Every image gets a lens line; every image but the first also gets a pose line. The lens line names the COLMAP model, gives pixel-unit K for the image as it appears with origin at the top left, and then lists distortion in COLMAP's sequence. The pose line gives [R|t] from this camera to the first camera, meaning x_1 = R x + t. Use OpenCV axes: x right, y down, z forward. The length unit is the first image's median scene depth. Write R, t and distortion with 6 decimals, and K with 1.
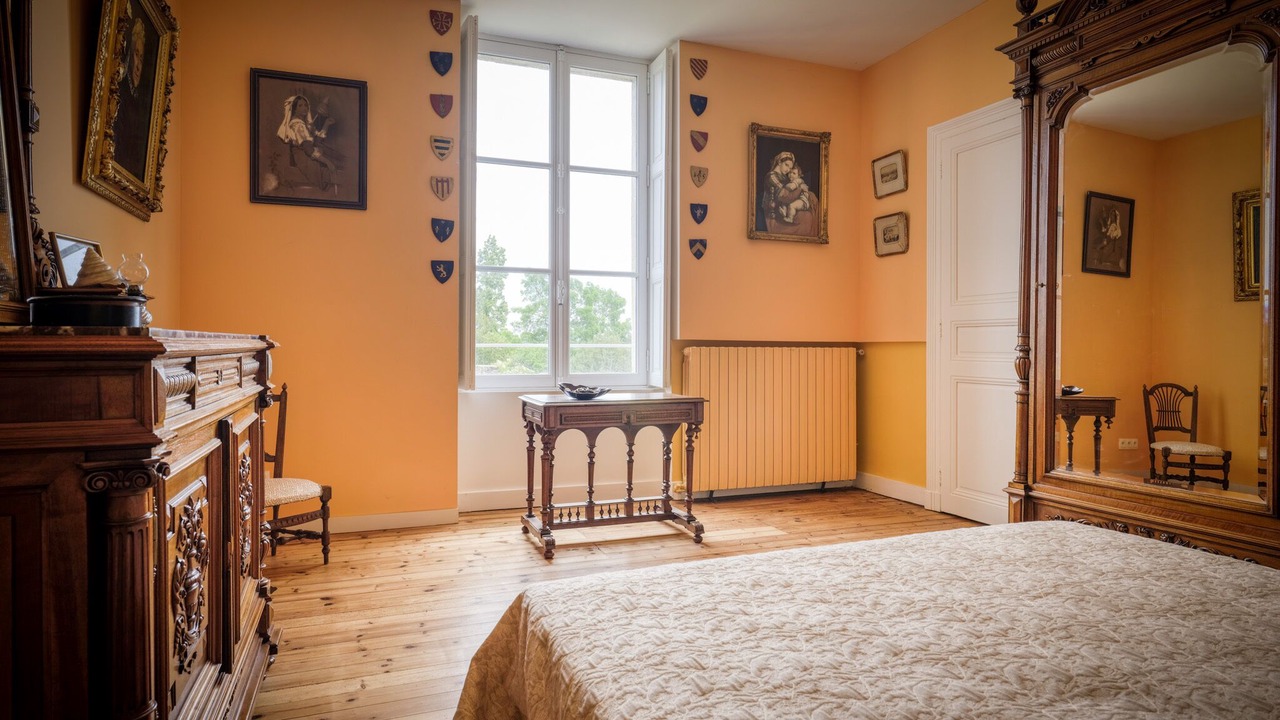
lens RADIAL K [[693.6, 0, 632.3], [0, 693.6, 354.1], [0, 0, 1]] dist [-0.000306, -0.001792]
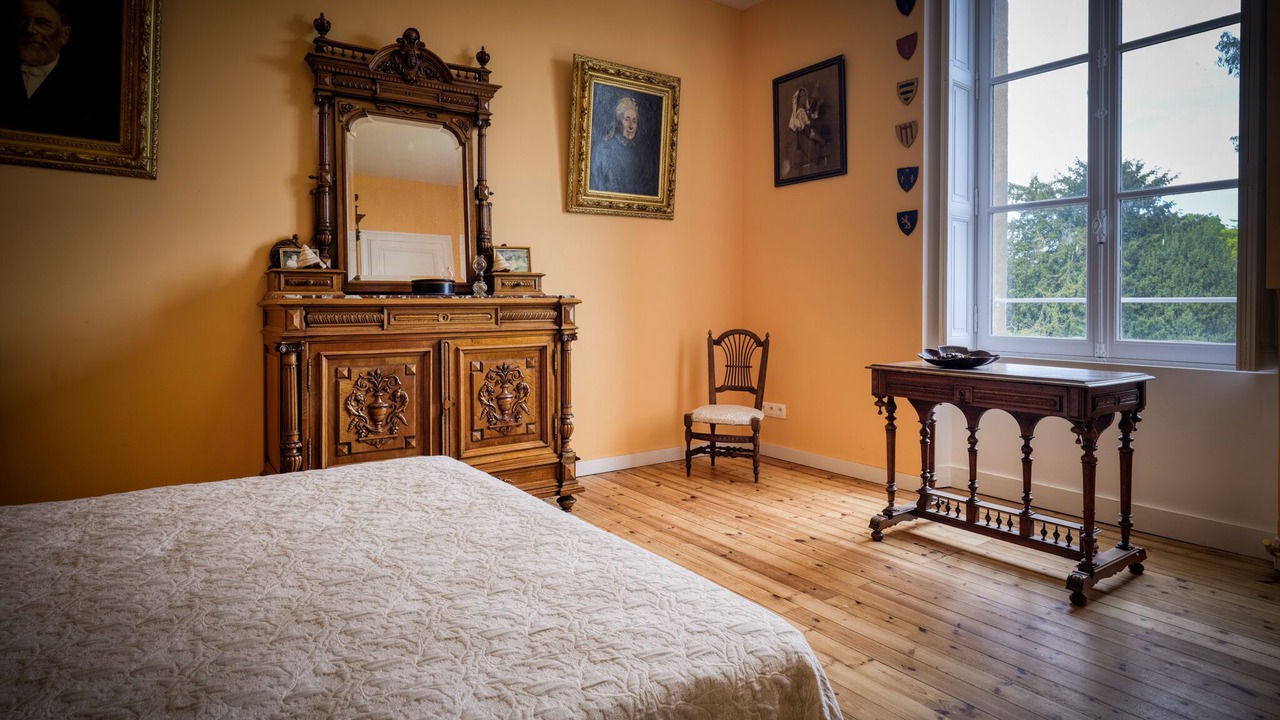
lens RADIAL K [[693.6, 0, 602.3], [0, 693.6, 314.0], [0, 0, 1]] dist [-0.000306, -0.001792]
pose [[0.235246, 0.015465, -0.971813, 0.589490], [-0.005817, 0.999878, 0.014503, -0.006145], [0.971919, 0.002241, 0.235307, 0.399302]]
